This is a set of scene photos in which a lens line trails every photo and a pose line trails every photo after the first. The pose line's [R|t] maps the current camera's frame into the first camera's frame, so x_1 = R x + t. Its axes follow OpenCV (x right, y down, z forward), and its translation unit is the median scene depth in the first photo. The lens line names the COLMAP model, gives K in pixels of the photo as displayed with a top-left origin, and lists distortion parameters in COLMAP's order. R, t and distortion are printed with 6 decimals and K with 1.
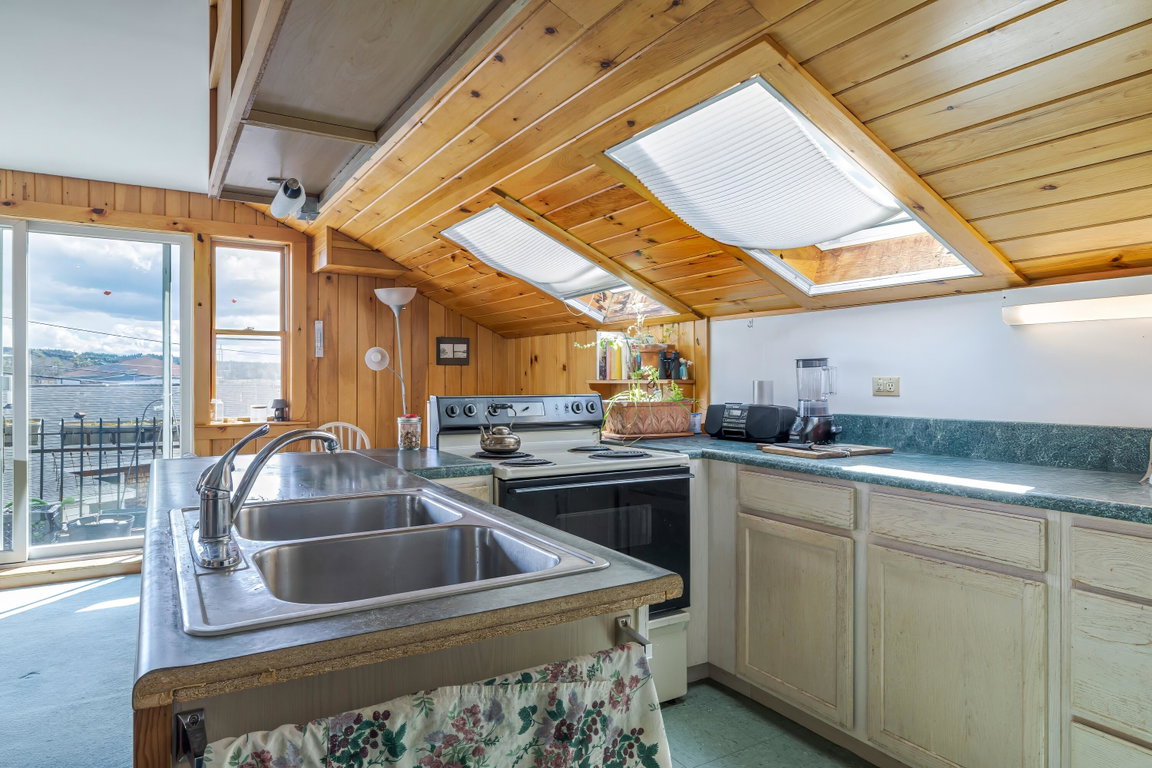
lens RADIAL K [[685.5, 0, 574.2], [0, 685.5, 379.6], [0, 0, 1]] dist [-0.003748, -0.000240]
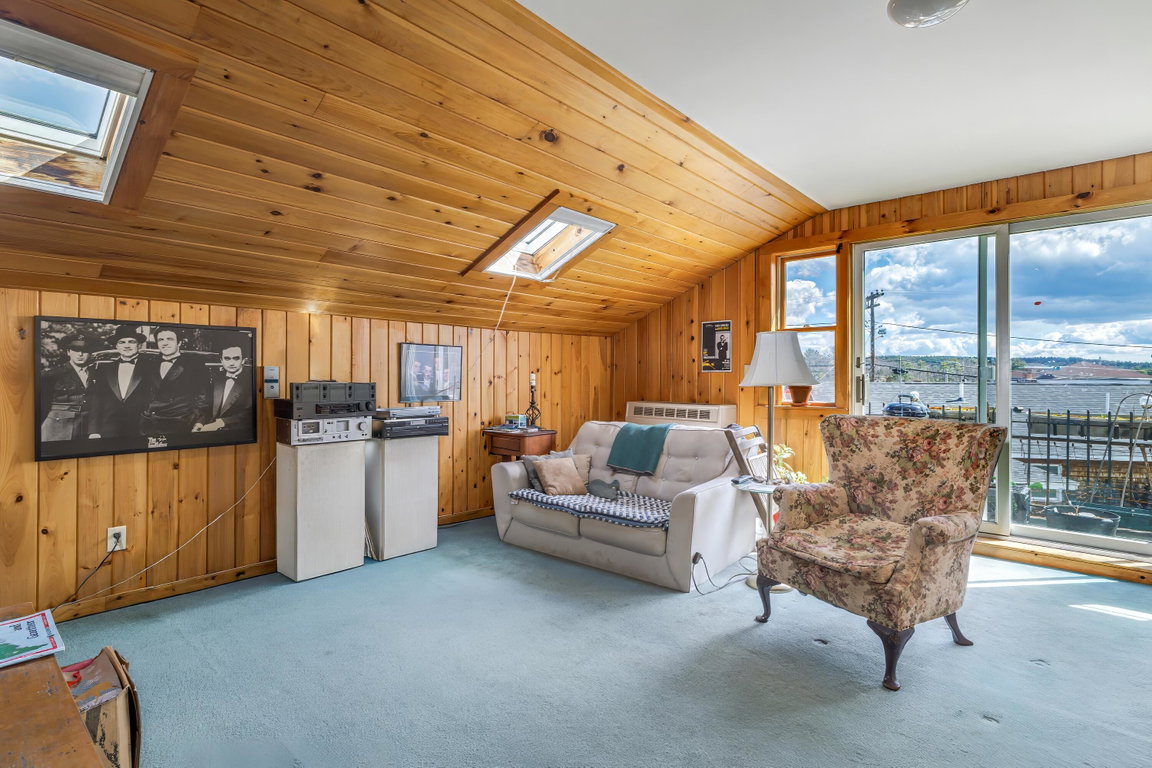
lens RADIAL K [[521.9, 0, 573.5], [0, 521.9, 381.9], [0, 0, 1]] dist [-0.000410, -0.000034]
pose [[0.261138, -0.003753, -0.965294, -0.135268], [0.001726, 0.999993, -0.003421, 0.016028], [0.965300, -0.000773, 0.261142, 0.084739]]
